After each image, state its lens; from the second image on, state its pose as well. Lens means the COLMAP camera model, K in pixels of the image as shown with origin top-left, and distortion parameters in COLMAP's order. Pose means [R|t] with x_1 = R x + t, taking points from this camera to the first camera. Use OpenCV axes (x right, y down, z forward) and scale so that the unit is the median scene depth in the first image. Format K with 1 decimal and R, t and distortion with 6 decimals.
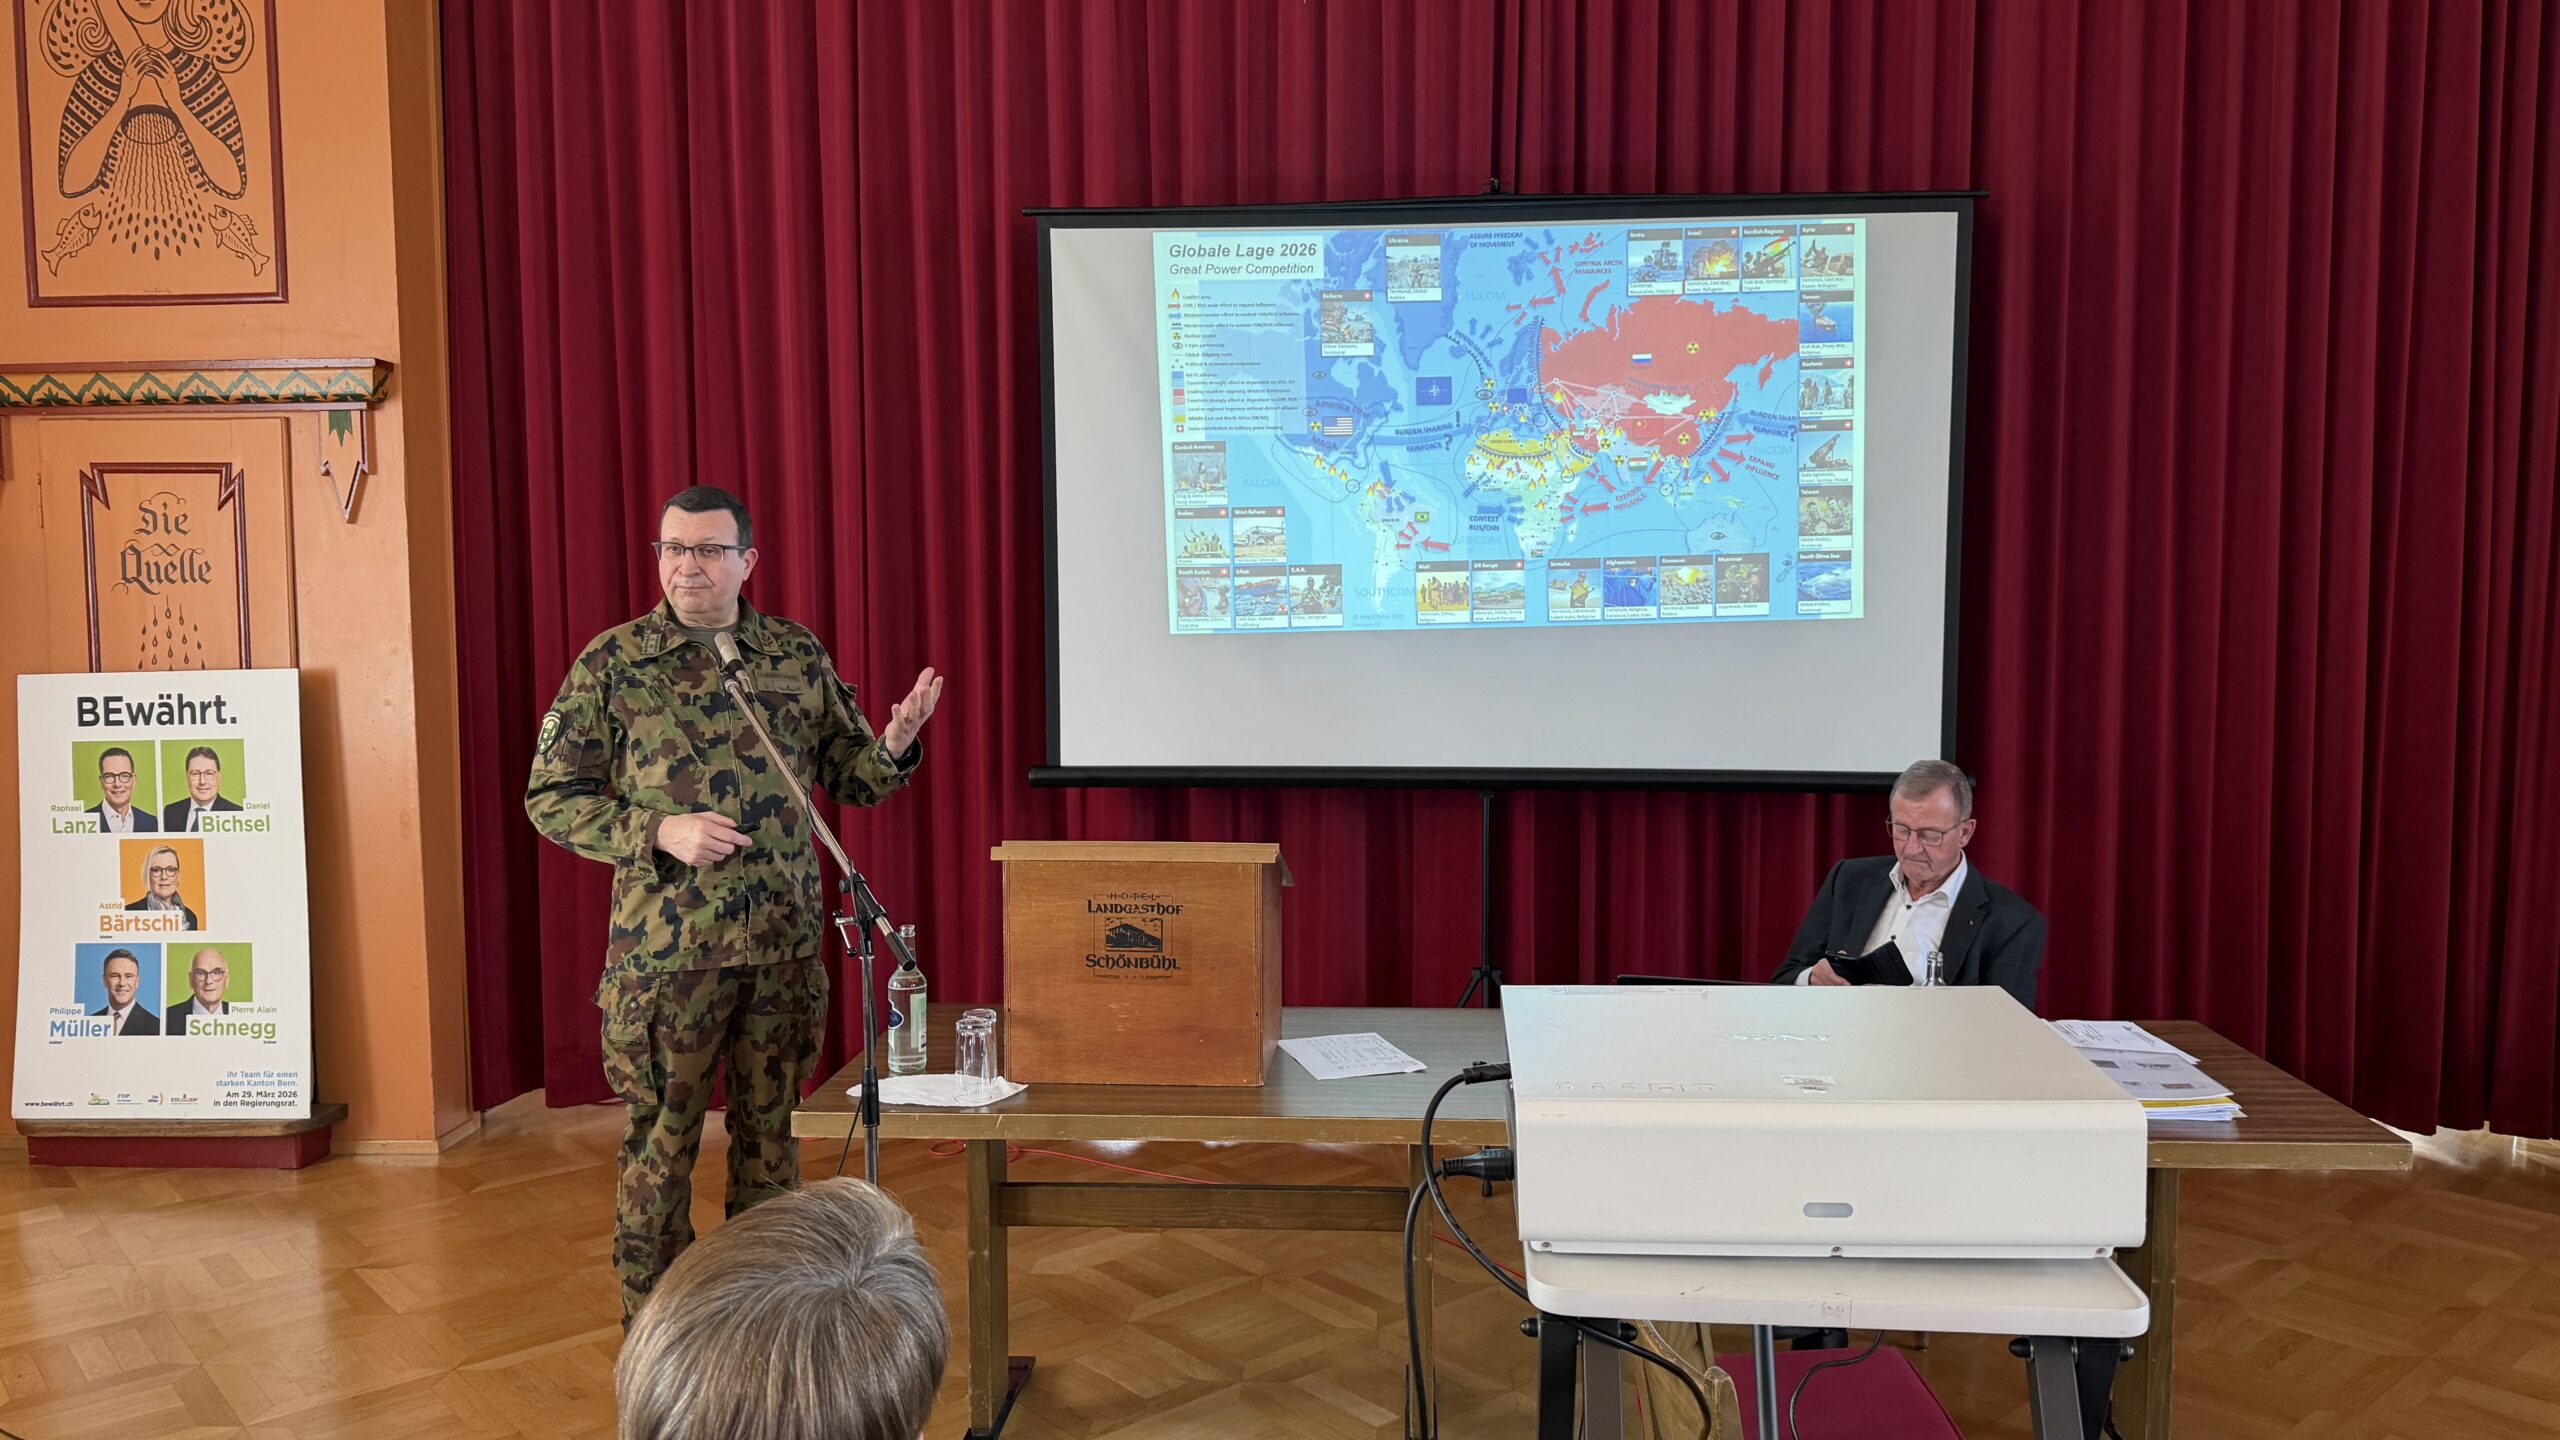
lens RADIAL K [[1833.4, 0, 1294.2], [0, 1833.4, 739.0], [0, 0, 1]] dist [0.041292, -0.051986]
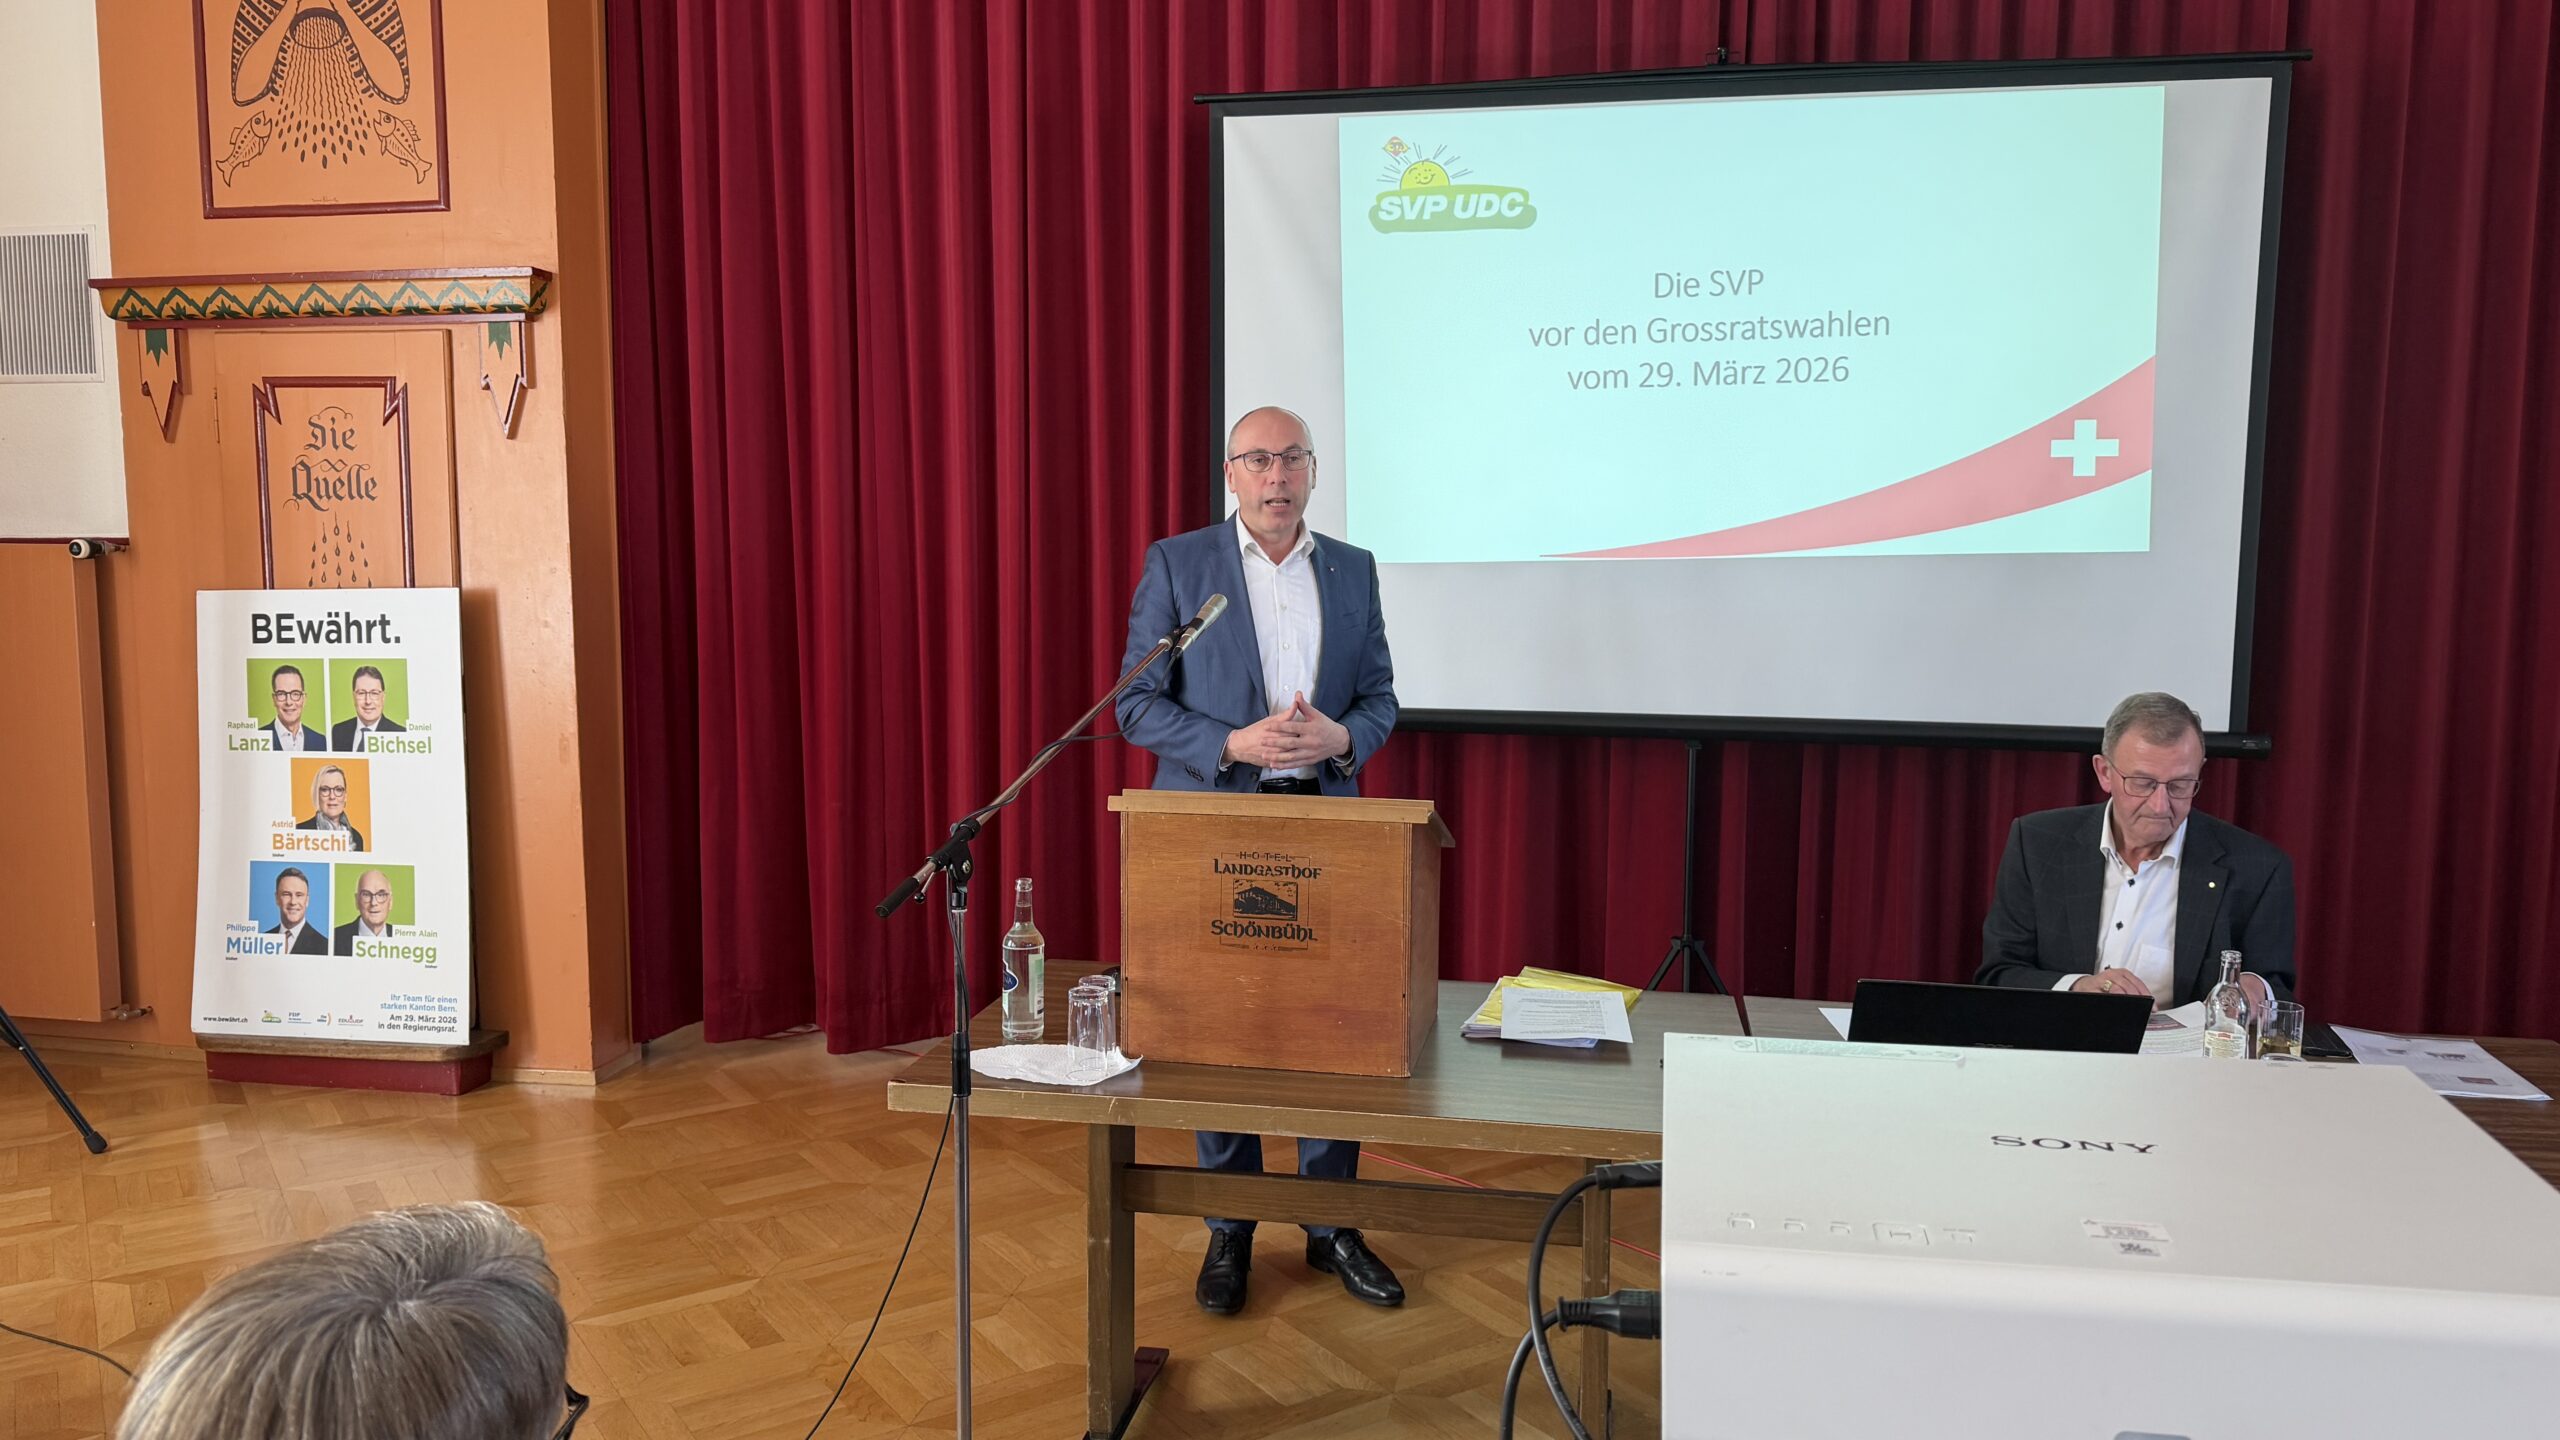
lens RADIAL K [[1833.4, 0, 1280.5], [0, 1833.4, 732.9], [0, 0, 1]] dist [0.041292, -0.051986]
pose [[0.991851, 0.021773, -0.125532, 0.017176], [-0.017791, 0.999305, 0.032755, -0.001107], [0.126158, -0.030255, 0.991549, 0.083755]]
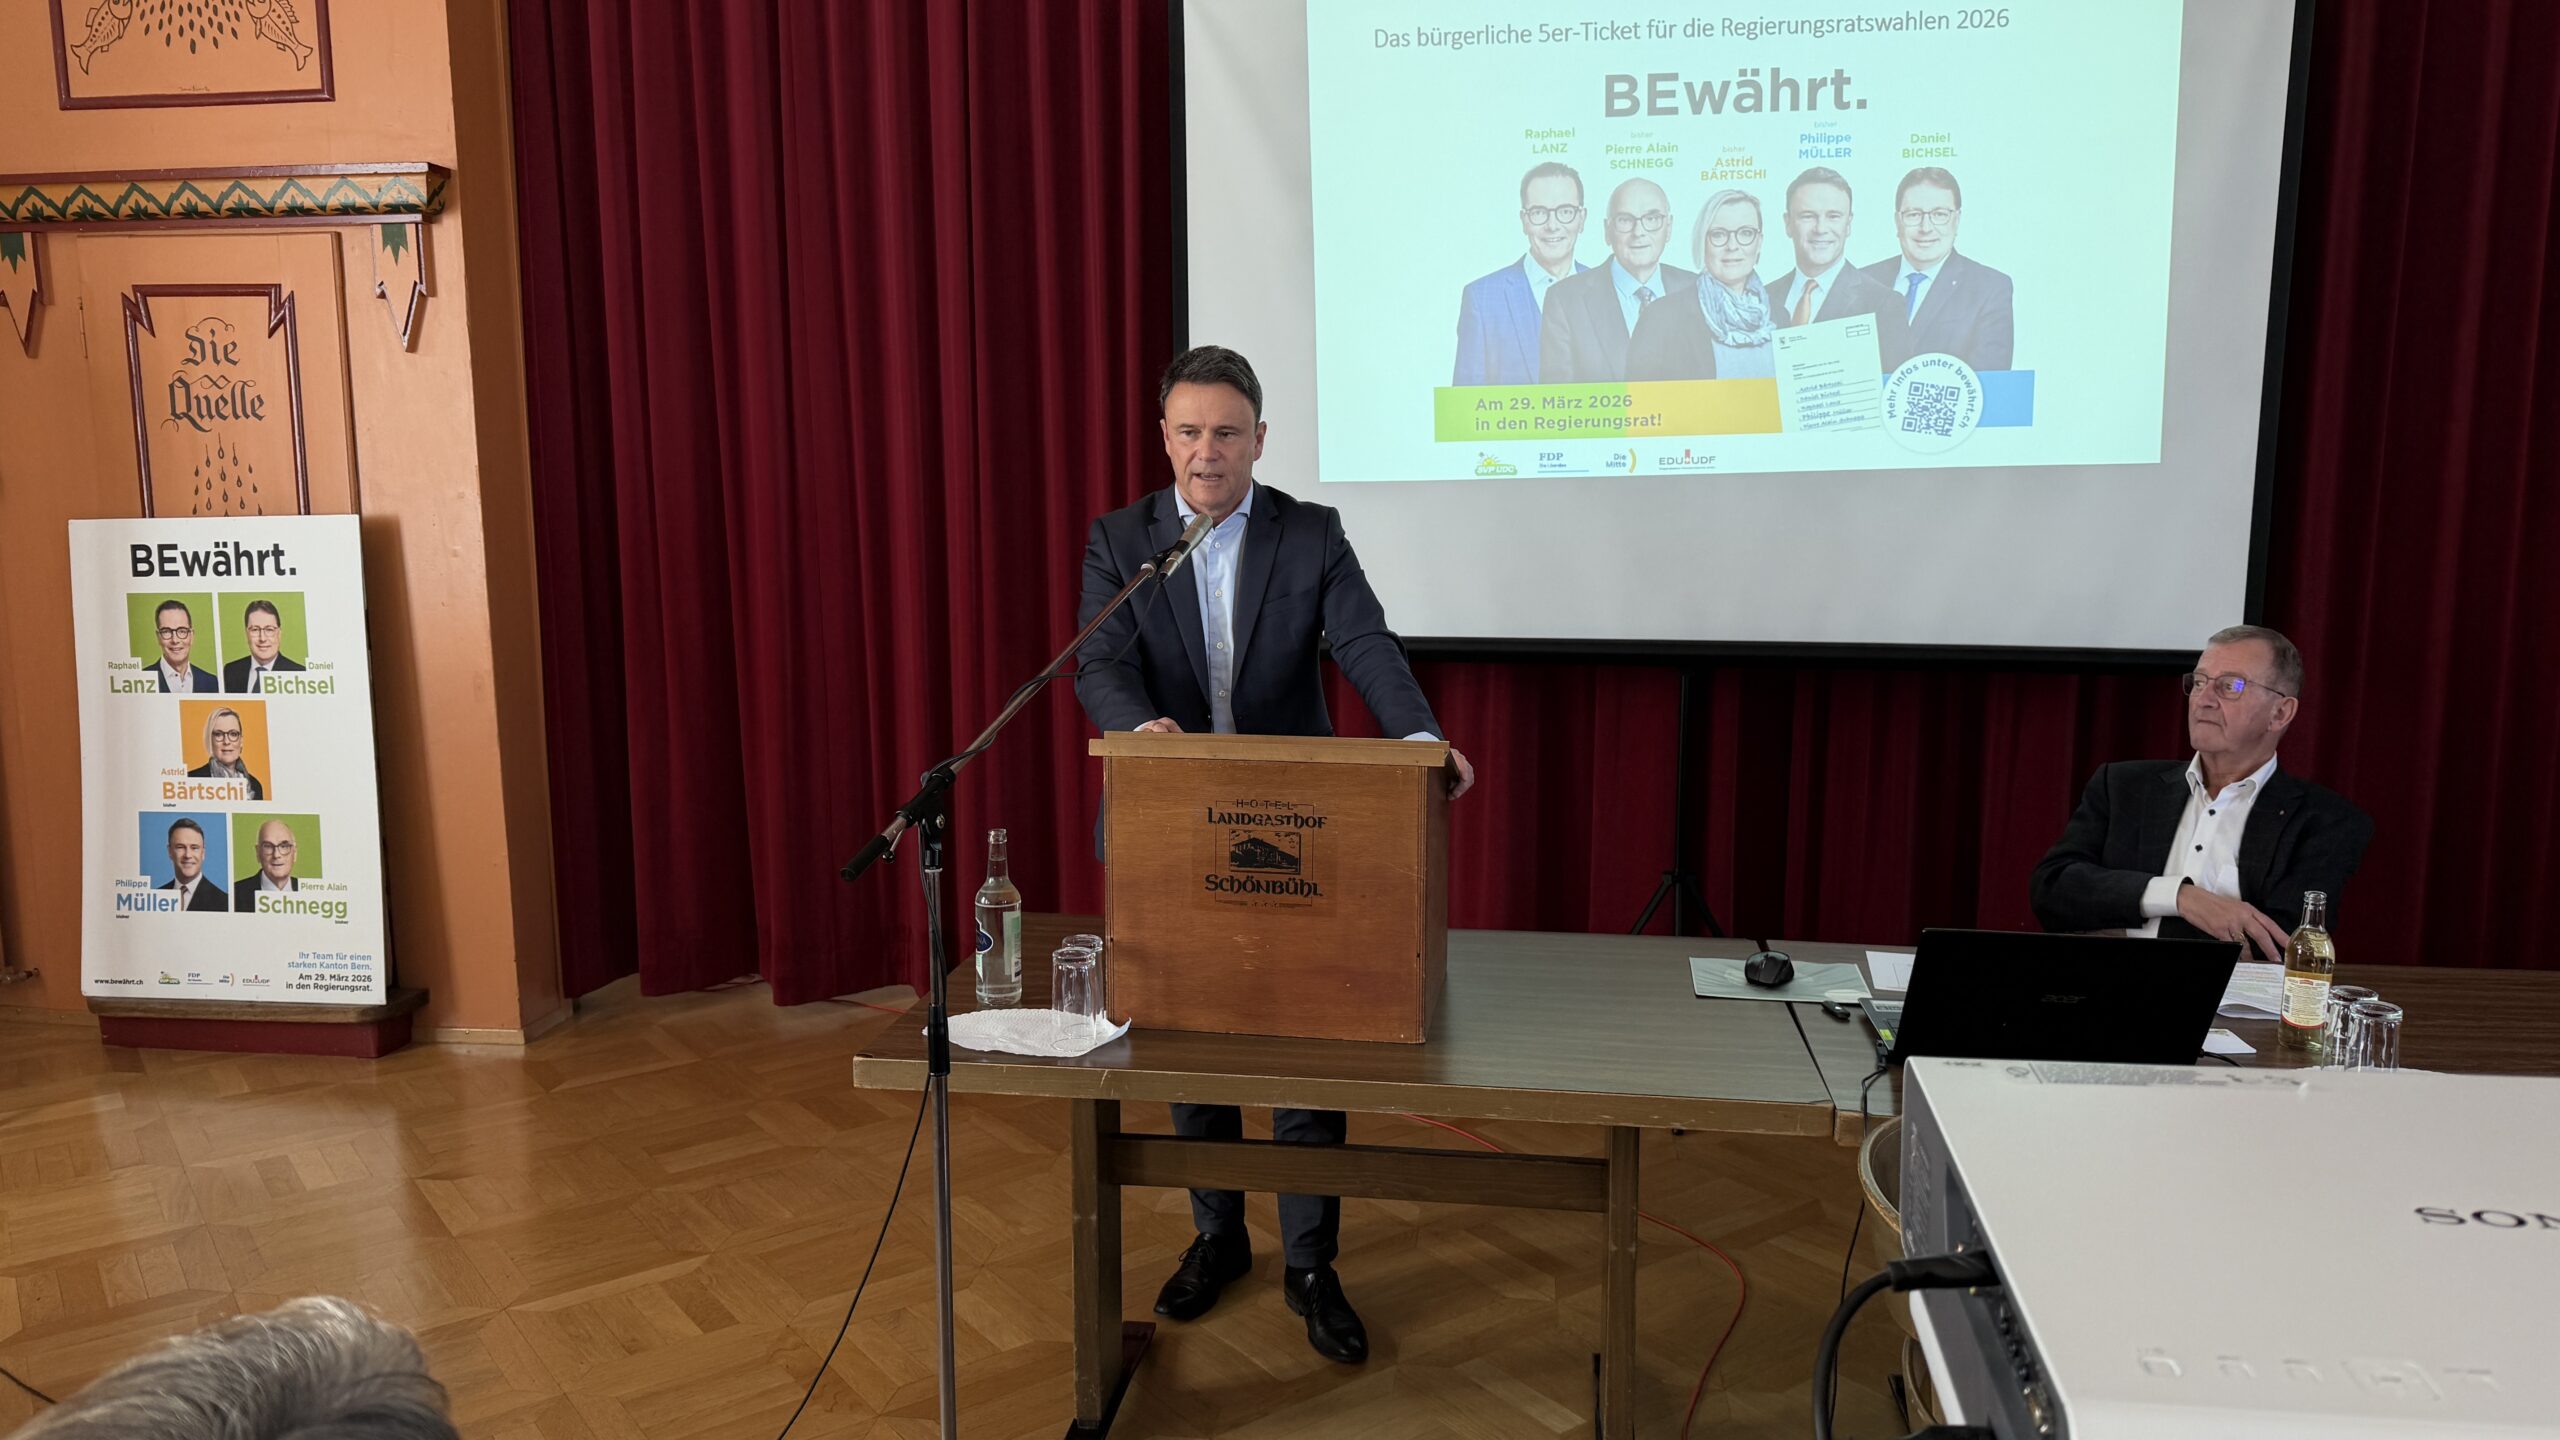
lens RADIAL K [[1833.4, 0, 1299.5], [0, 1833.4, 743.3], [0, 0, 1]] dist [0.041292, -0.051986]
pose [[0.996772, 0.015707, -0.078729, -0.006416], [-0.009481, 0.996842, 0.078845, -0.002261], [0.079719, -0.077844, 0.993773, 0.129612]]
